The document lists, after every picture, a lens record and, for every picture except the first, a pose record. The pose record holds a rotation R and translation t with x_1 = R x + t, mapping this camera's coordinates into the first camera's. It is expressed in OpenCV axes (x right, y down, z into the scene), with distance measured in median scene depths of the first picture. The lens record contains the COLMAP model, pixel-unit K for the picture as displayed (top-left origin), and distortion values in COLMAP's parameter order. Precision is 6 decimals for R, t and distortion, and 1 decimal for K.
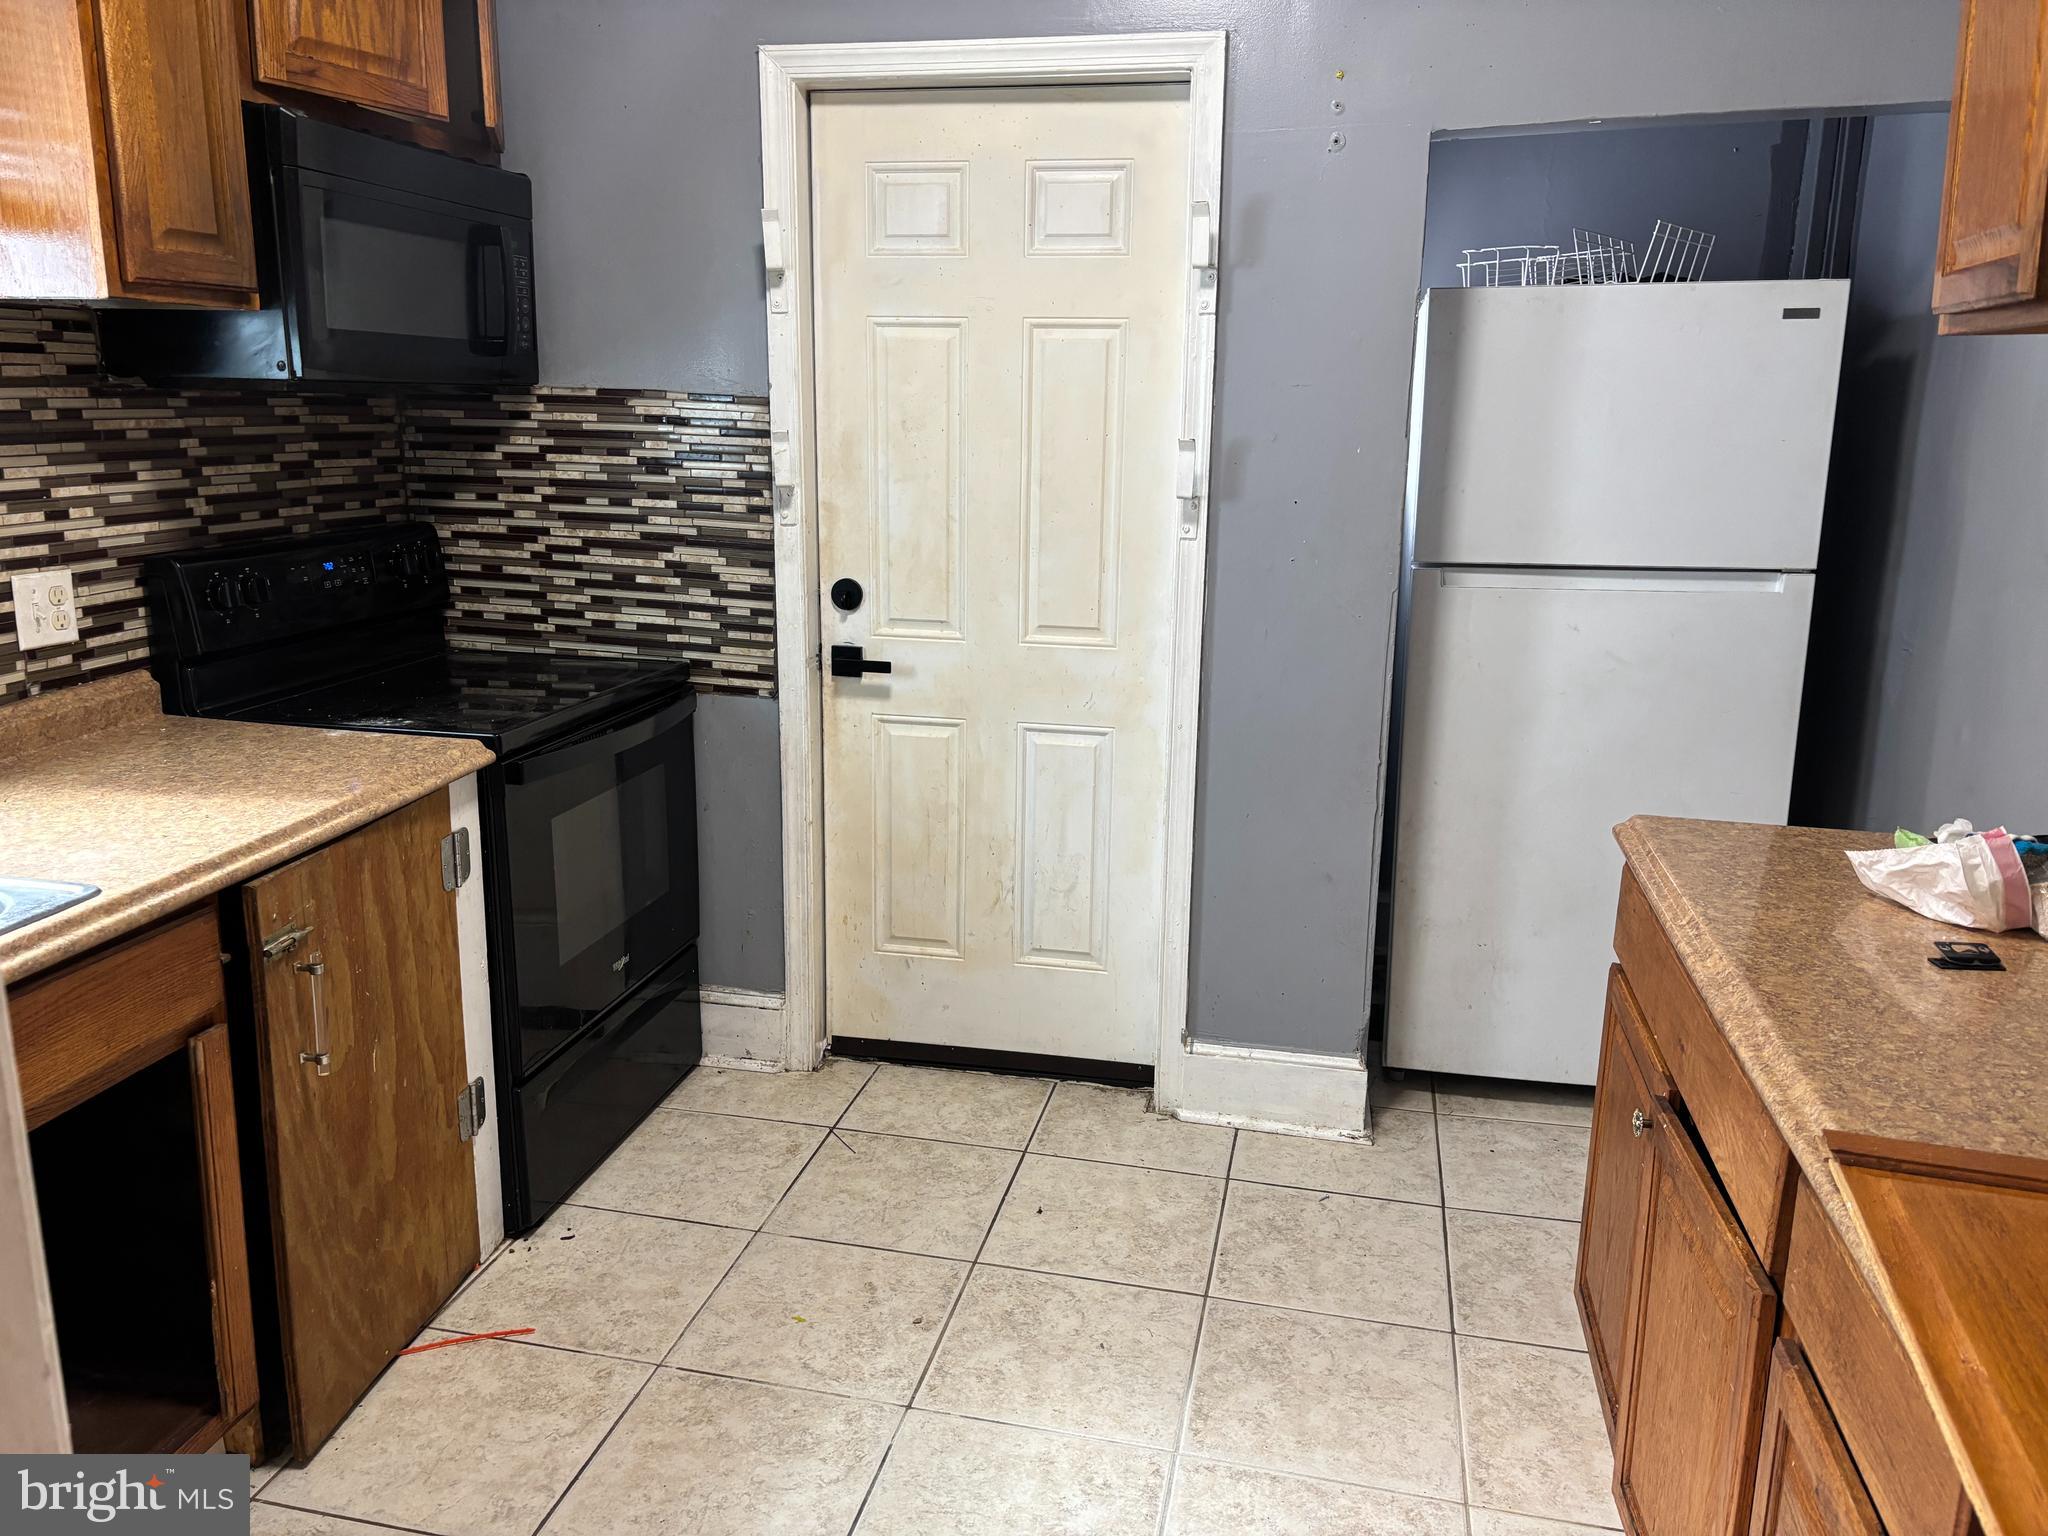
lens RADIAL K [[1530.0, 0, 994.0], [0, 1530.0, 763.9], [0, 0, 1]] dist [0.089839, -0.096160]
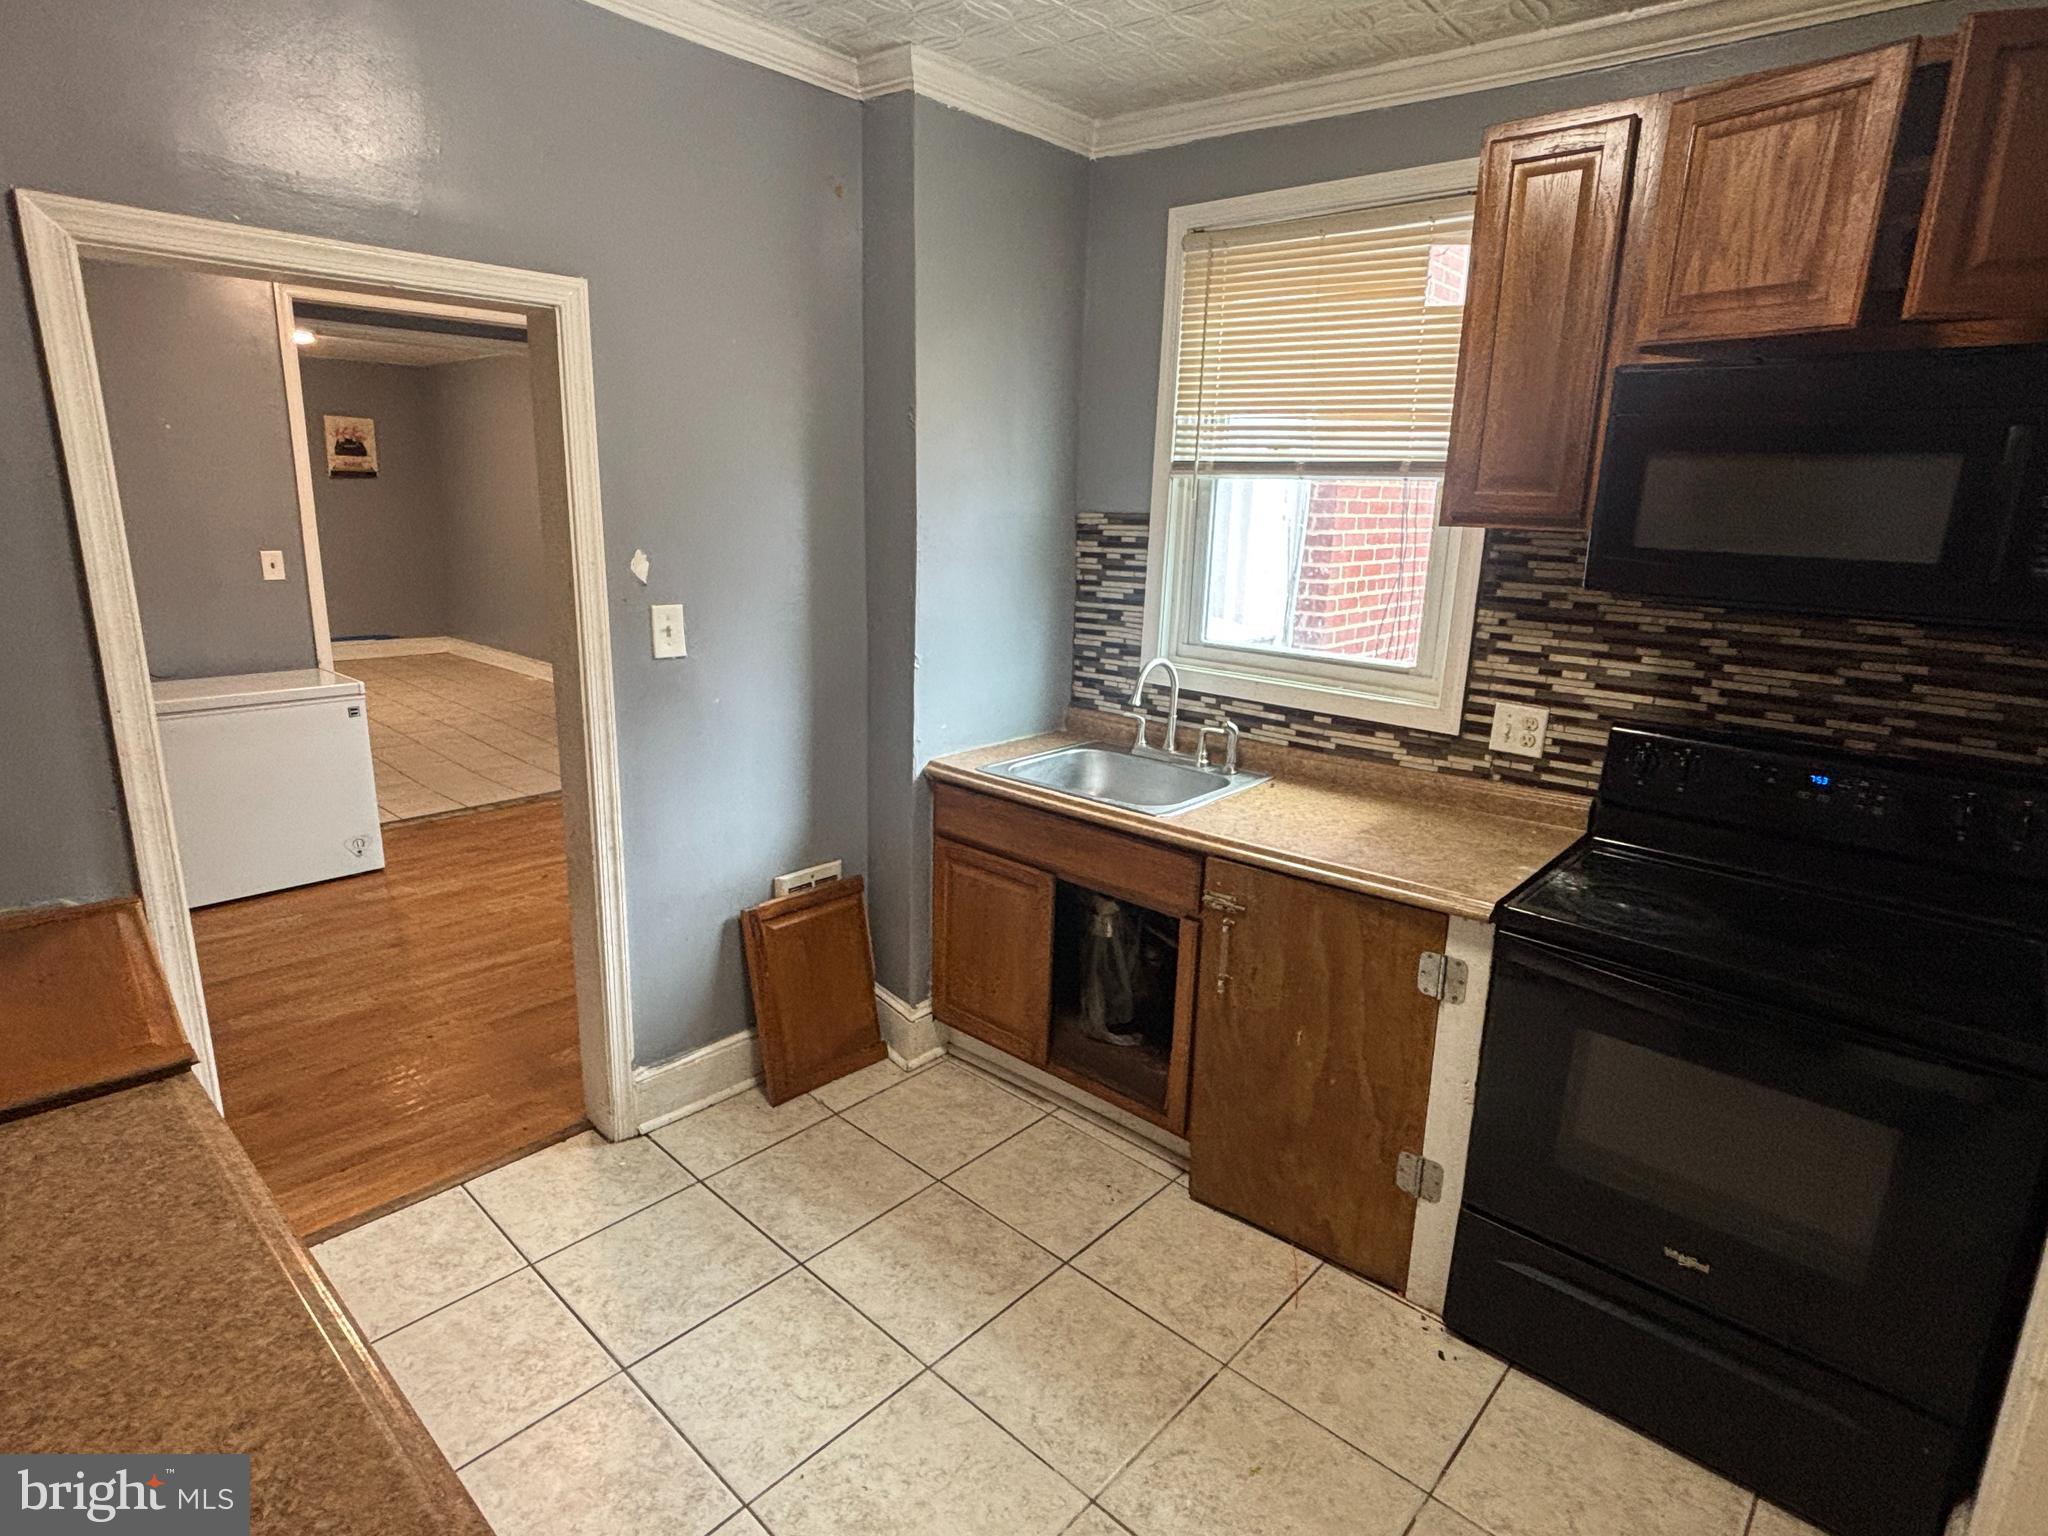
lens RADIAL K [[1081.2, 0, 1027.8], [0, 1081.2, 761.6], [0, 0, 1]] dist [0.001129, -0.000343]
pose [[-0.487378, 0.182388, -0.853931, 0.490331], [-0.241287, 0.911734, 0.332448, -0.289826], [0.839192, 0.368070, -0.400351, 0.988243]]
